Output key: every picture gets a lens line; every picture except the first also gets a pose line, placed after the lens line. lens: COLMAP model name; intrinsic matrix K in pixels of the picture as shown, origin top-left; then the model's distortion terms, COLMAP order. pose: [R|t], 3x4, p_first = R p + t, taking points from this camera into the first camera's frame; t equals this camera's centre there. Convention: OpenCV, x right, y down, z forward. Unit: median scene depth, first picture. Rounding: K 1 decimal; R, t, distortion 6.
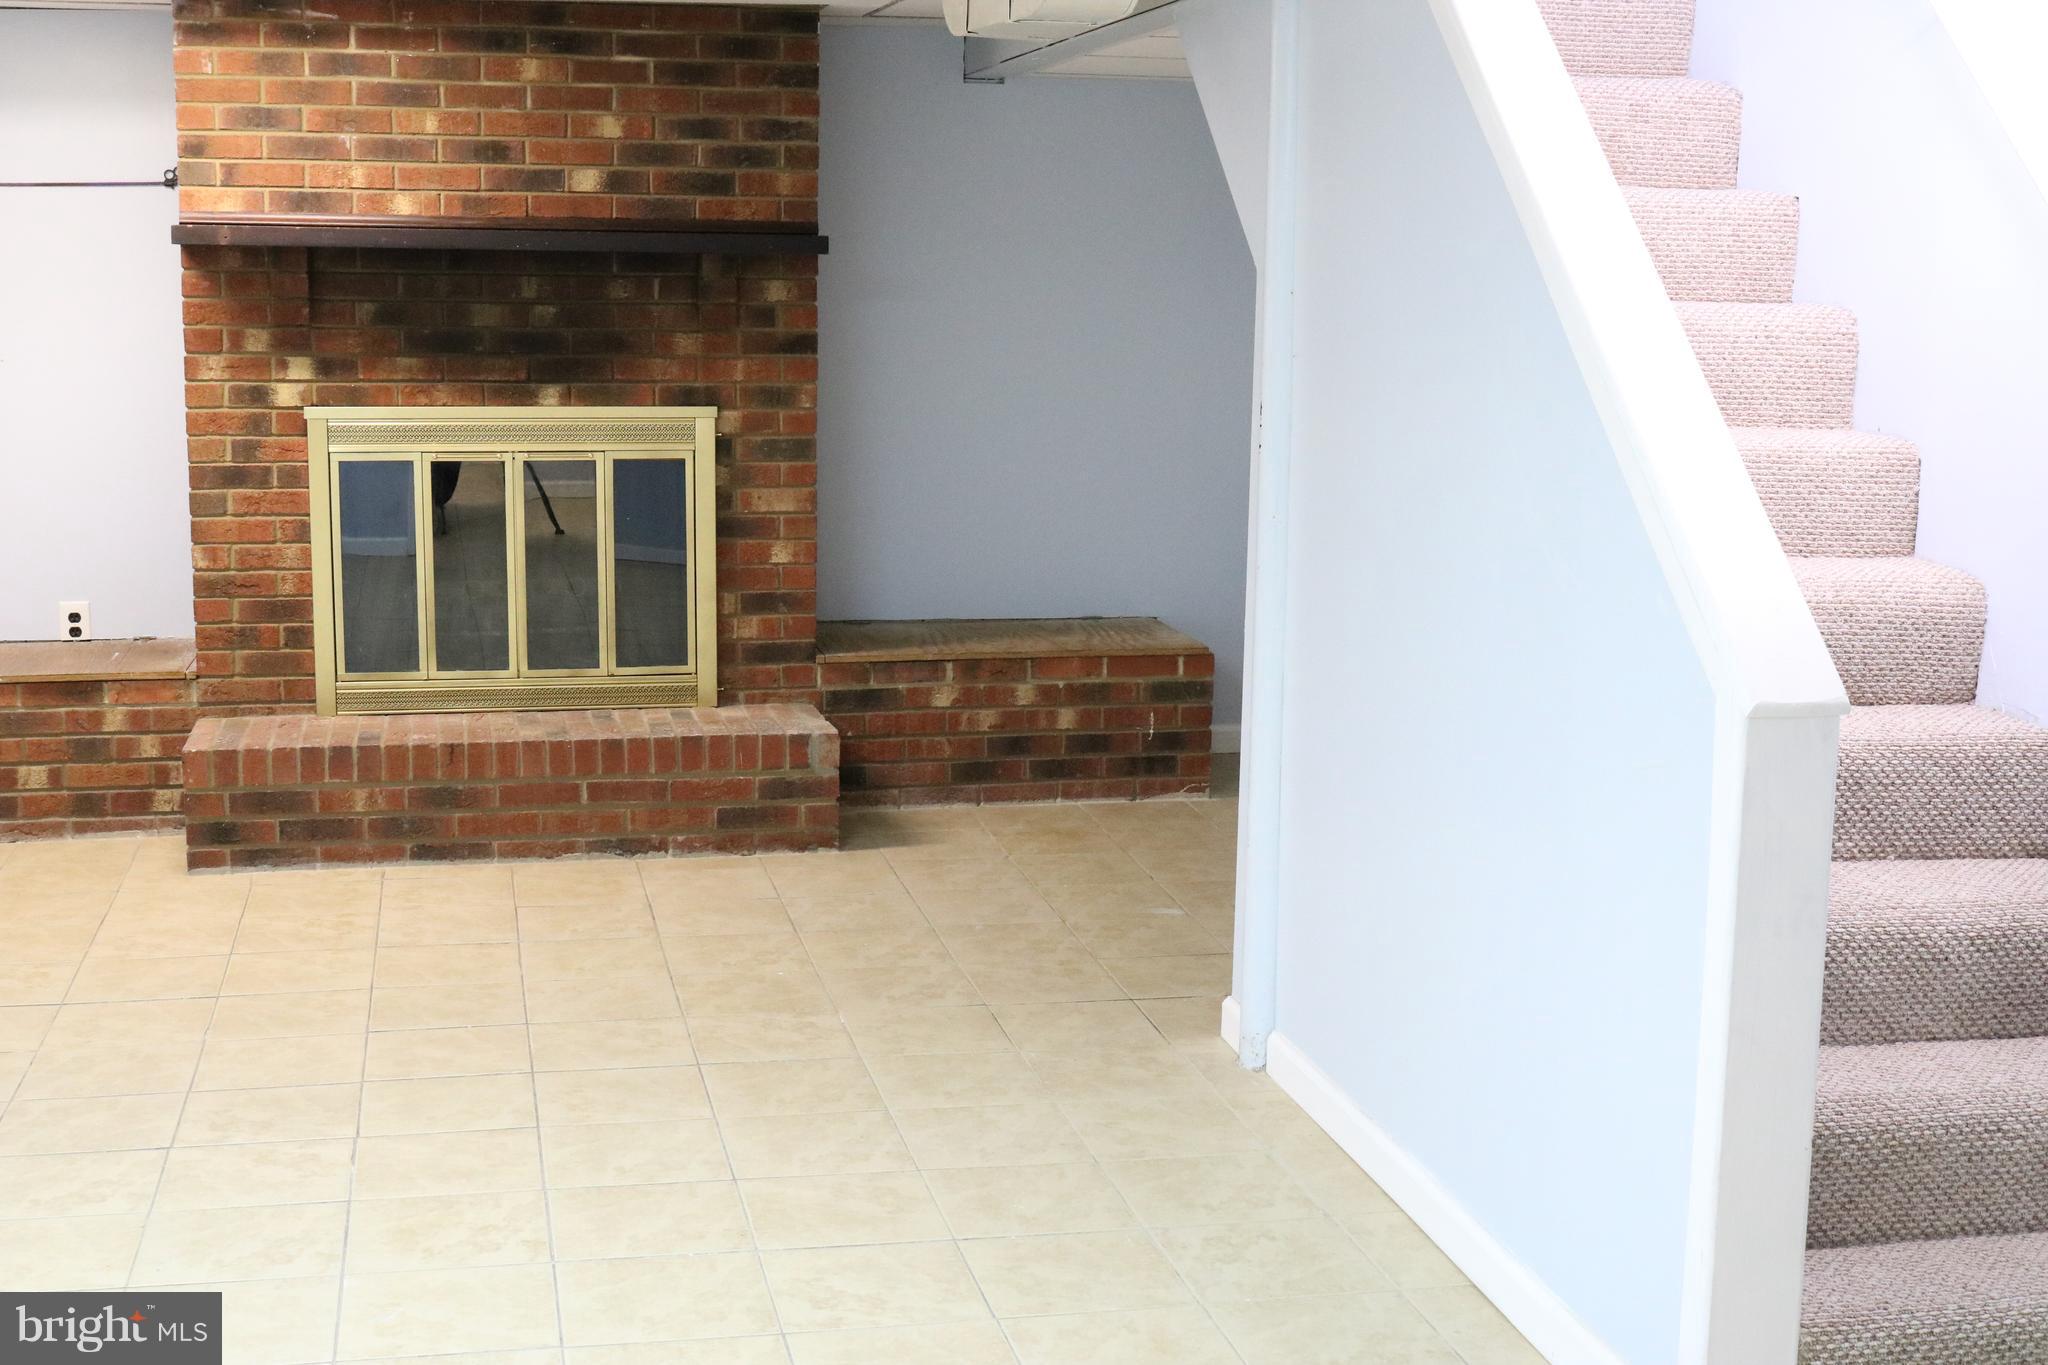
lens RADIAL K [[2550.1, 0, 1024.0], [0, 2550.1, 682.5], [0, 0, 1]] dist [-0.083544, 0.088678]
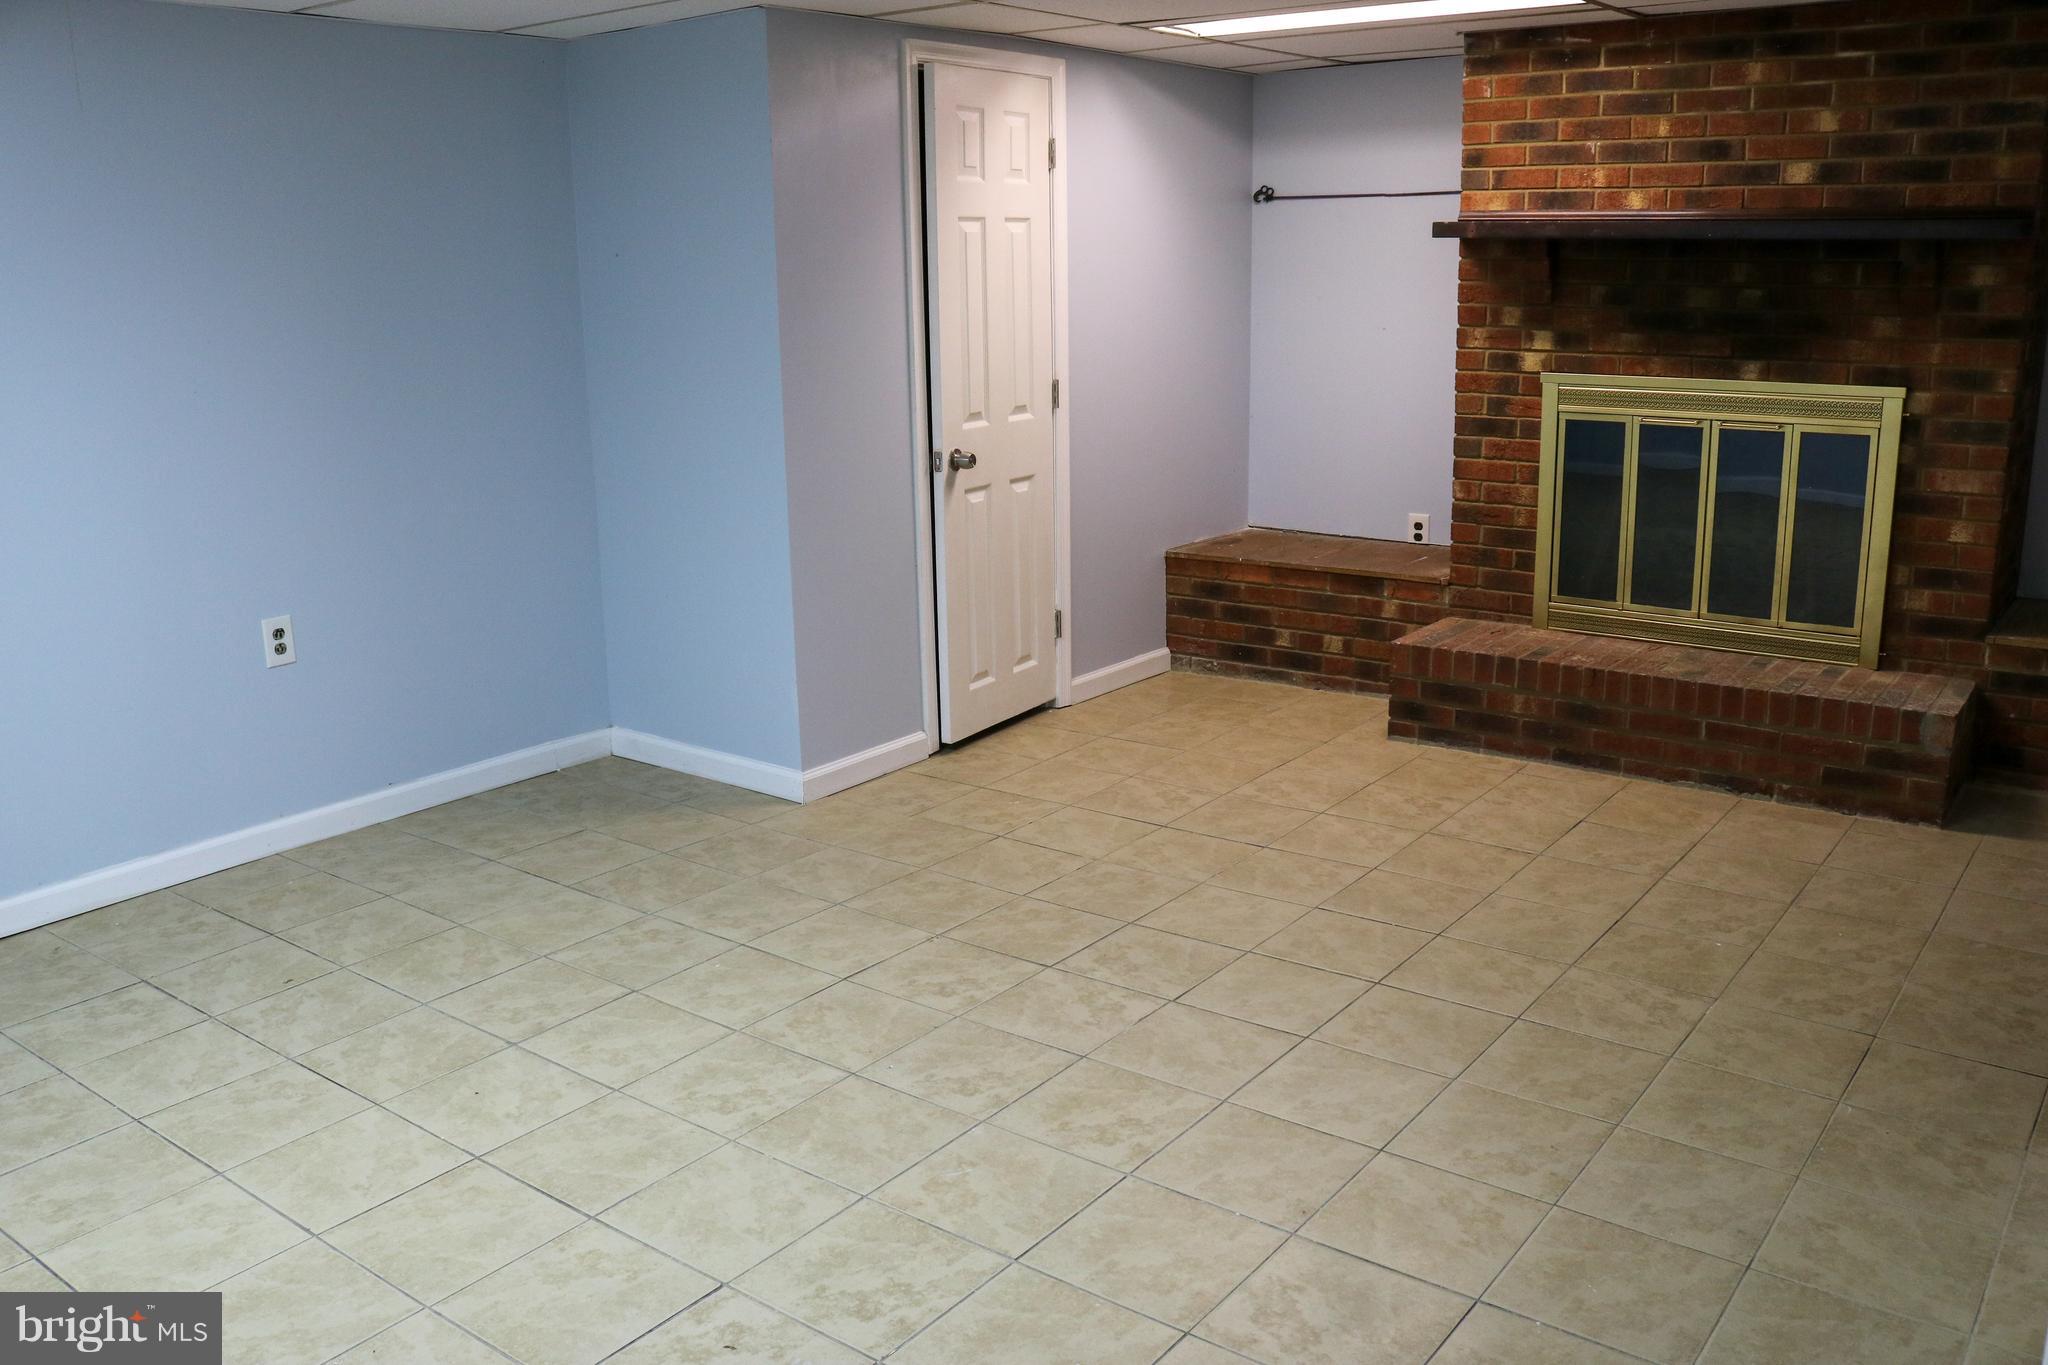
lens RADIAL K [[1710.5, 0, 1024.0], [0, 1710.5, 682.5], [0, 0, 1]] dist [-0.153444, 0.132615]
pose [[0.650491, 0.159965, -0.742477, 0.171935], [-0.097476, 0.987068, 0.127262, -0.040907], [0.753233, -0.010409, 0.657672, 0.287001]]
